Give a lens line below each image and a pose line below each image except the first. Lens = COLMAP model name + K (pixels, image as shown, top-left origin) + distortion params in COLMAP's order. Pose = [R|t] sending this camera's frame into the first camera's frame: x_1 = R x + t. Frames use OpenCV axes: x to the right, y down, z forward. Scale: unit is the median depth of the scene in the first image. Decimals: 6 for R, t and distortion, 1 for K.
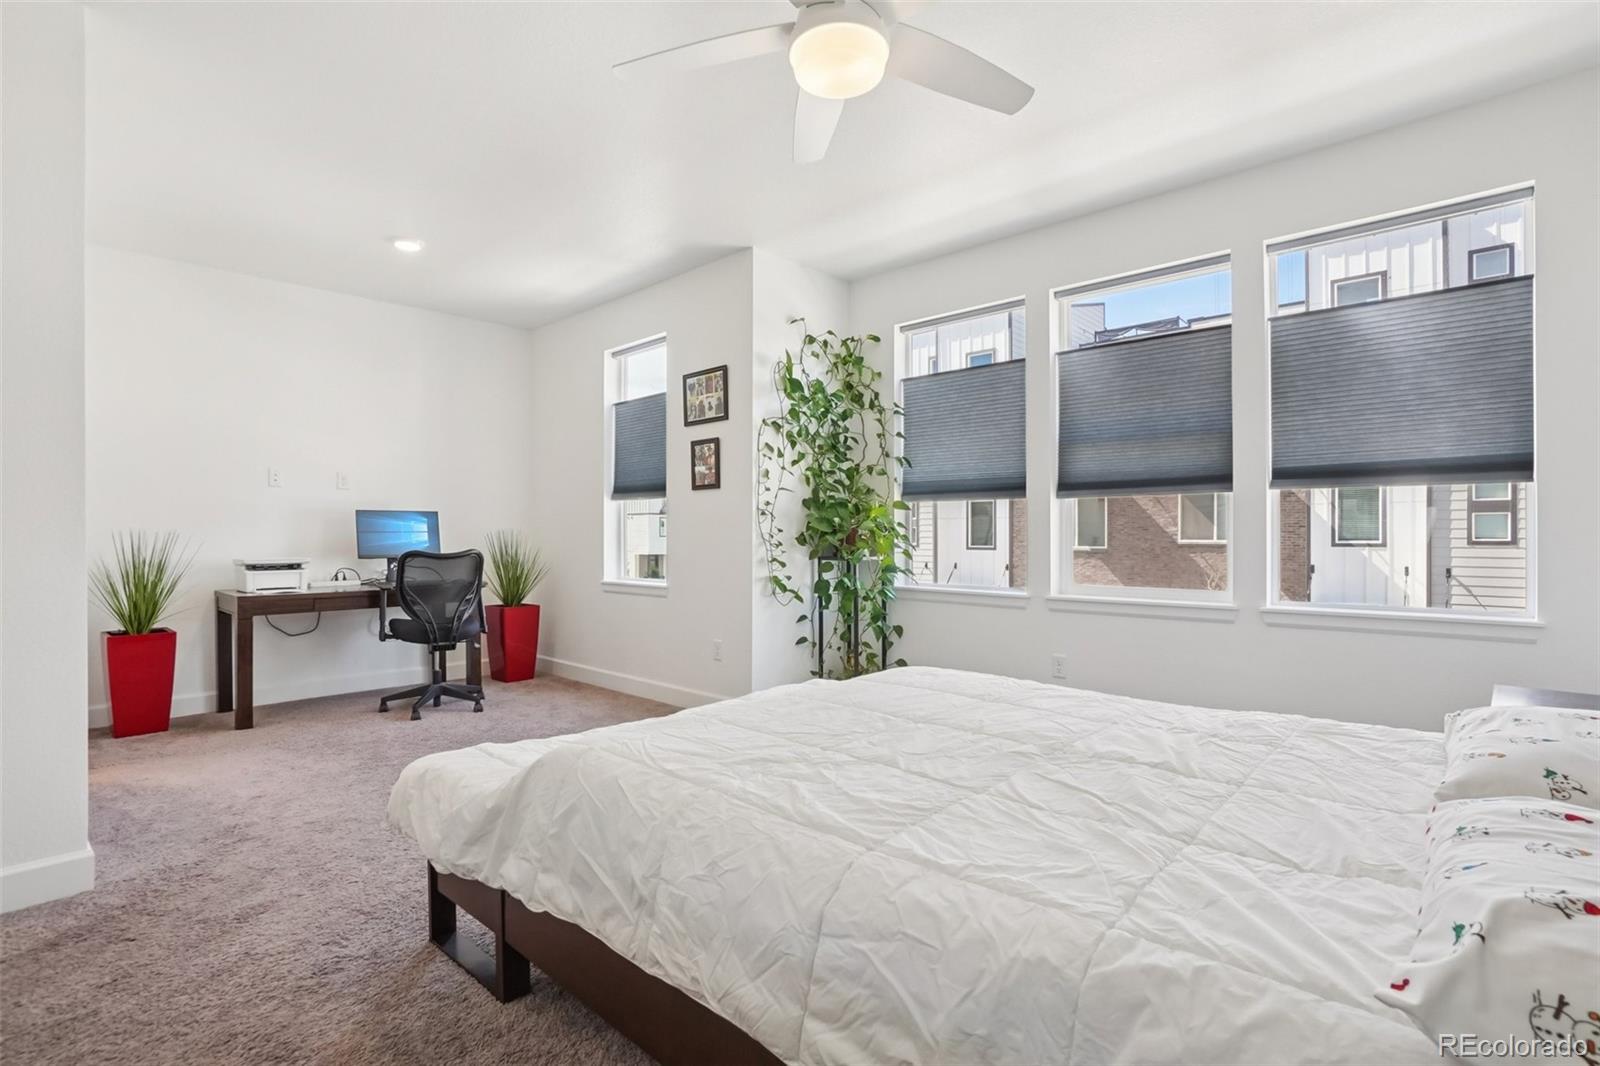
lens RADIAL K [[777.8, 0, 809.2], [0, 777.8, 535.3], [0, 0, 1]] dist [-0.026829, 0.002910]
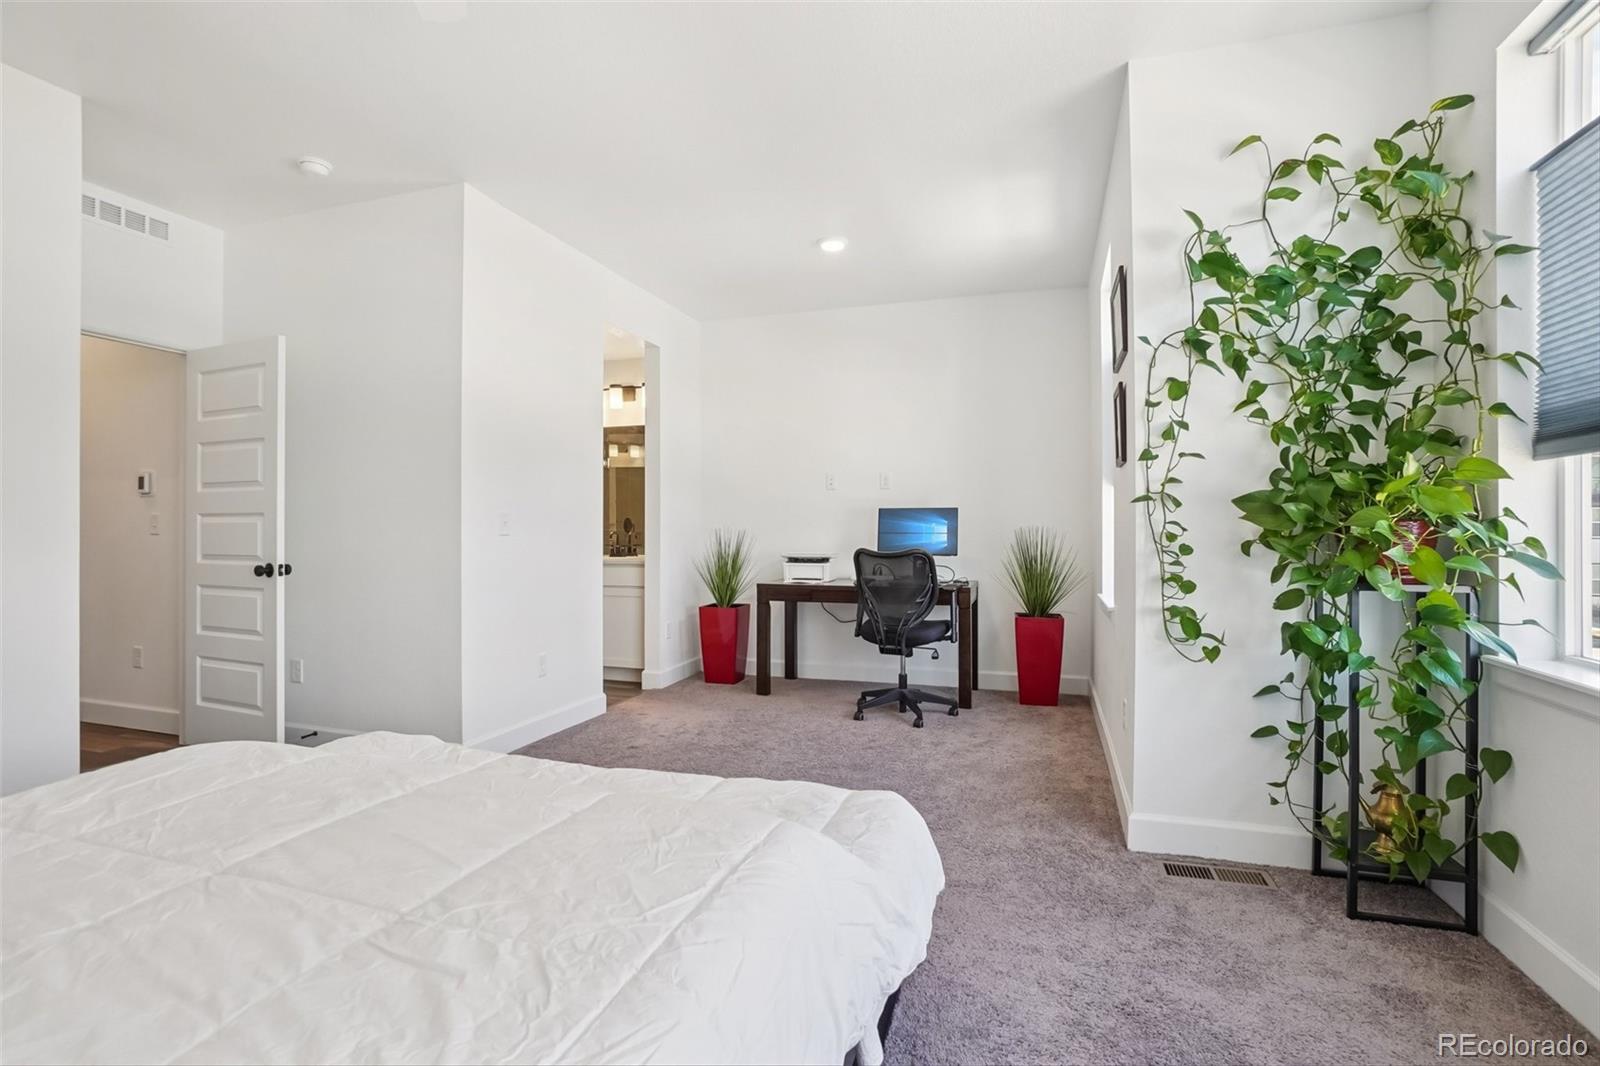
lens RADIAL K [[777.8, 0, 801.7], [0, 777.8, 531.0], [0, 0, 1]] dist [-0.026829, 0.002910]
pose [[0.418721, 0.001303, -0.908114, 0.342562], [-0.009933, 0.999946, -0.003145, 0.001053], [0.908061, 0.010337, 0.418711, 0.490091]]
